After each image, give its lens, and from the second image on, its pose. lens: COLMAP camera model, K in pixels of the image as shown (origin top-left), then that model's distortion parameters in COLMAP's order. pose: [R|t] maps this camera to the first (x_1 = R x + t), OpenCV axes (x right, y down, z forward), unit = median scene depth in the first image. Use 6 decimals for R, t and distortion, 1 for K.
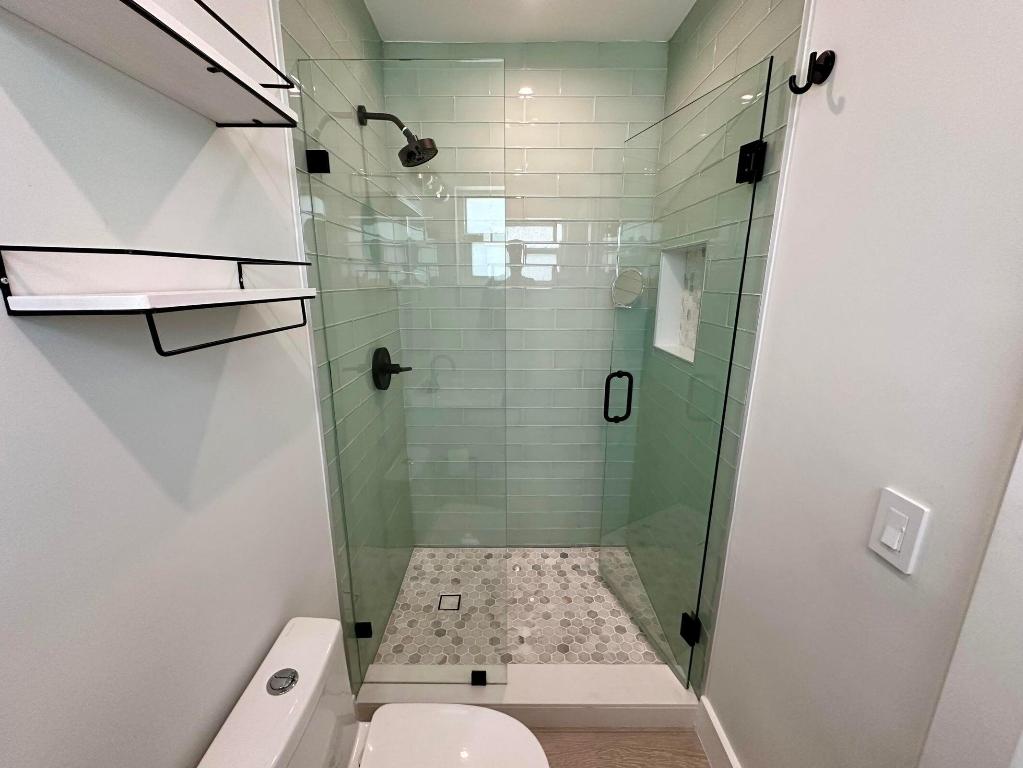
lens RADIAL K [[409.8, 0, 511.5], [0, 409.8, 384.0], [0, 0, 1]] dist [-0.002688, 0.000411]
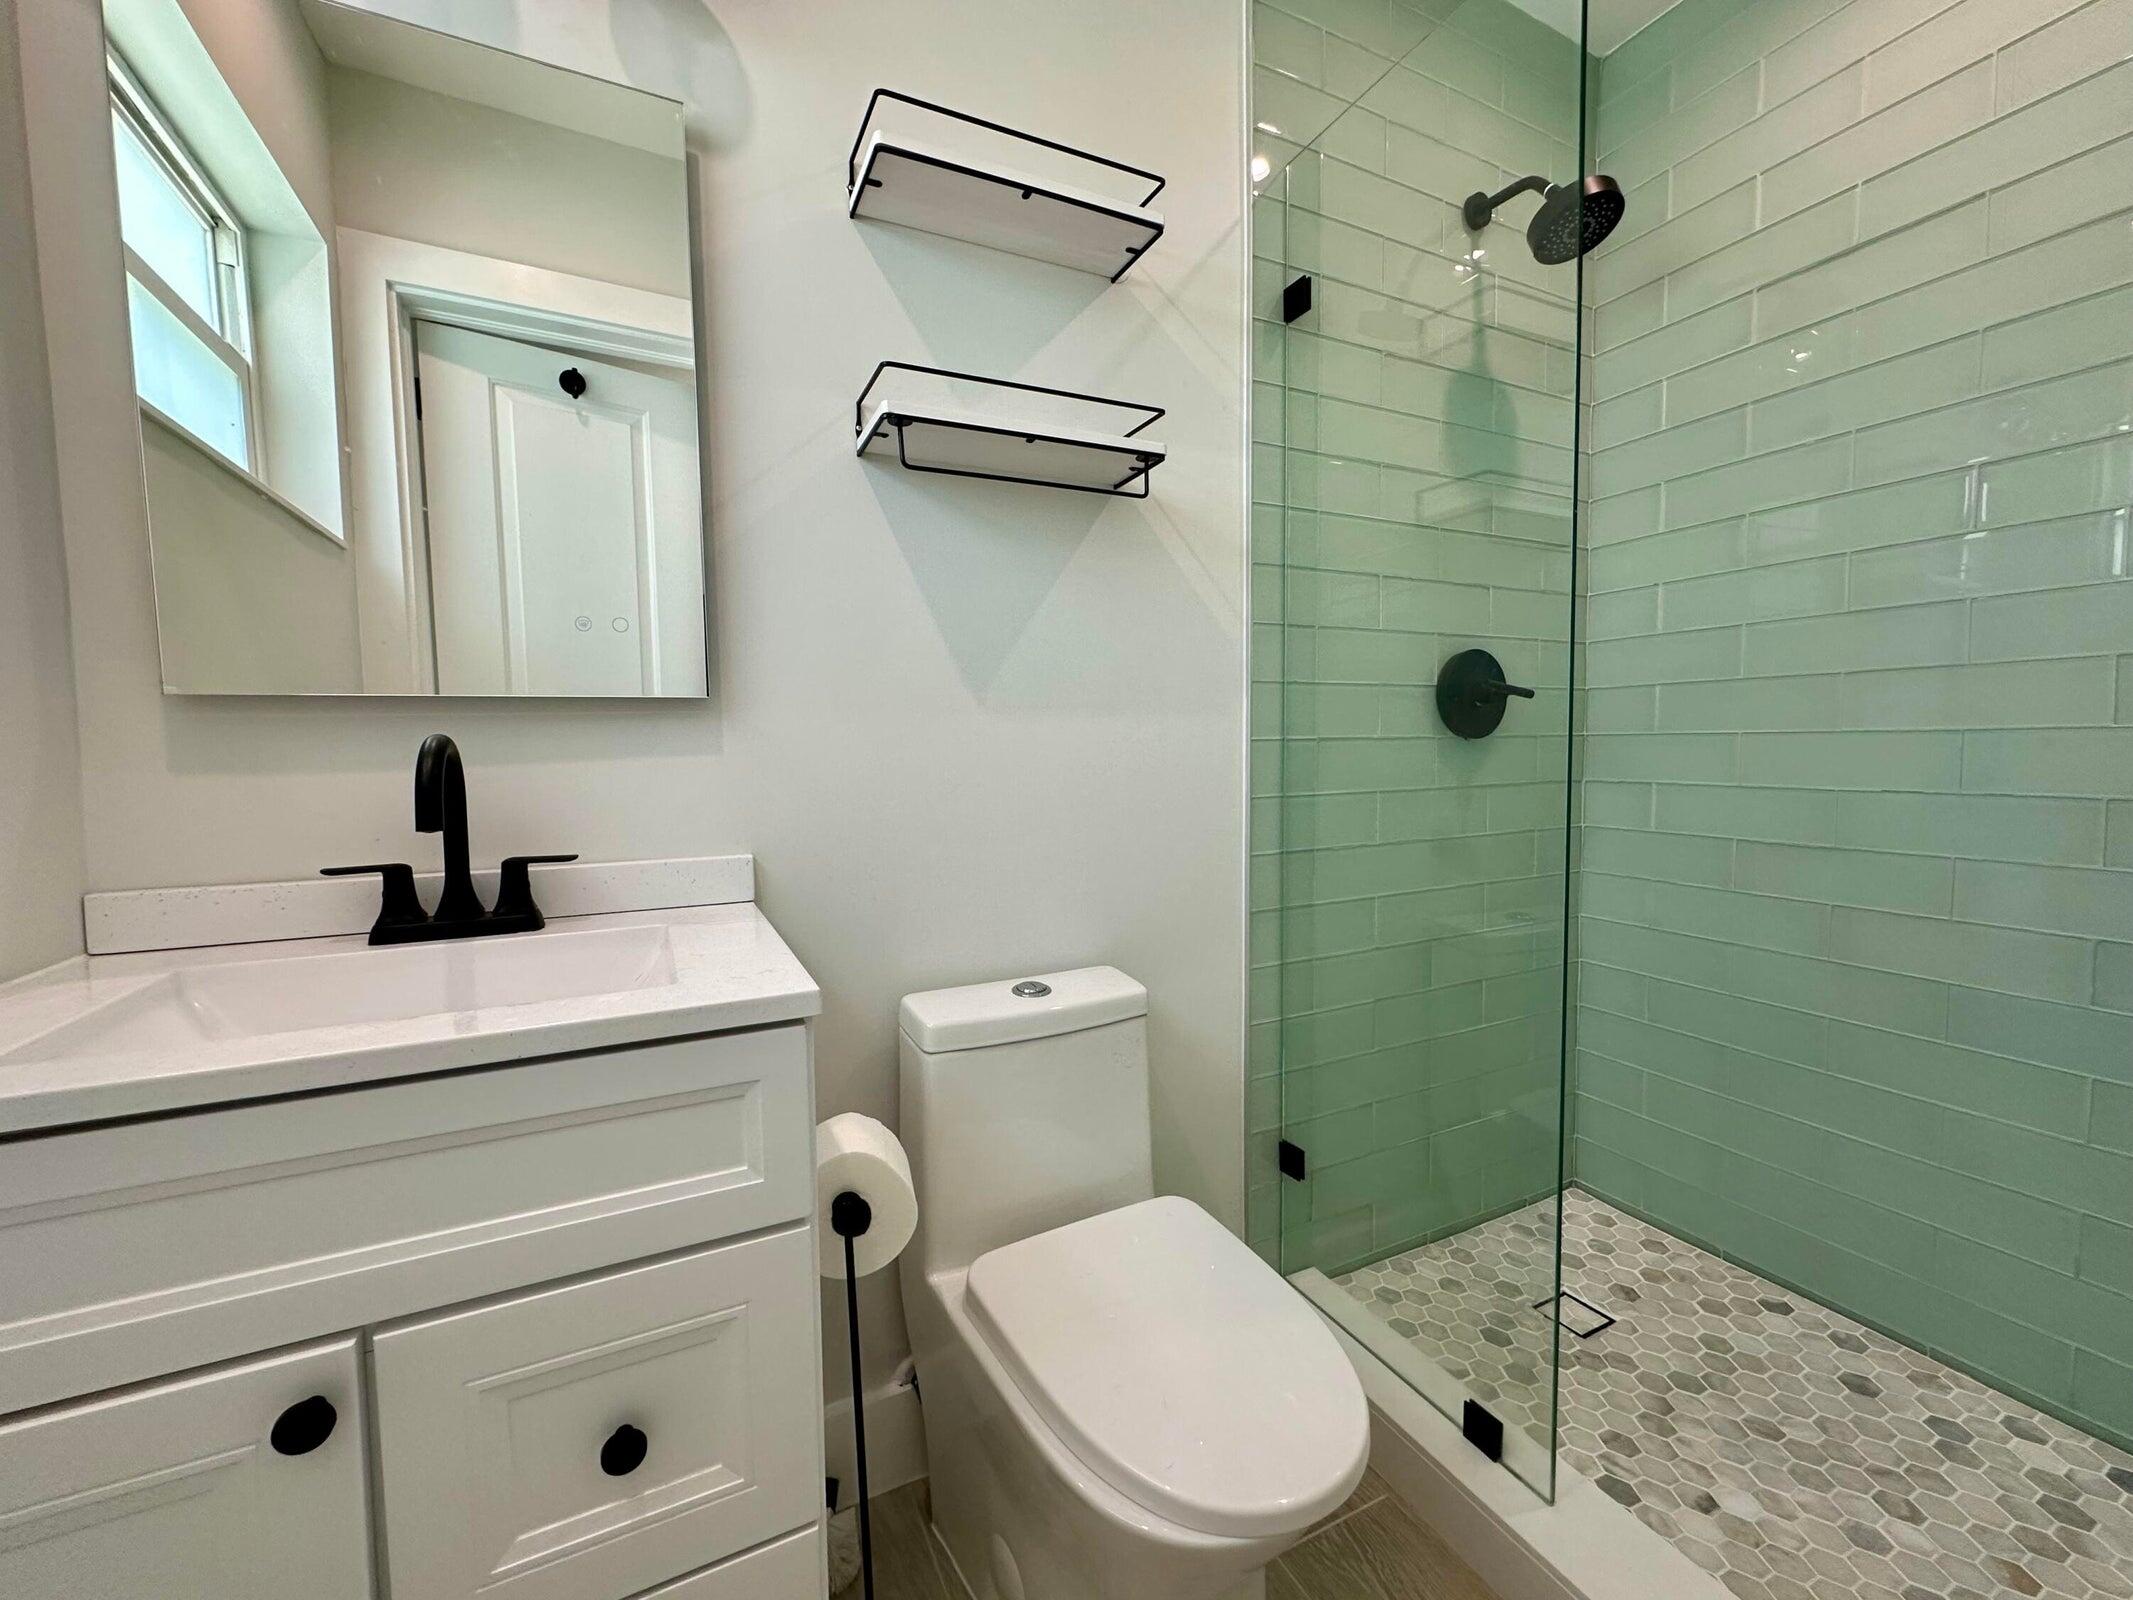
lens RADIAL K [[891.7, 0, 1100.1], [0, 891.7, 801.0], [0, 0, 1]] dist [0.000358, 0.000109]
pose [[0.453248, 0.041320, -0.890426, 0.395718], [-0.200607, 0.978028, -0.056729, 0.218207], [0.868518, 0.204338, 0.451578, 0.160673]]
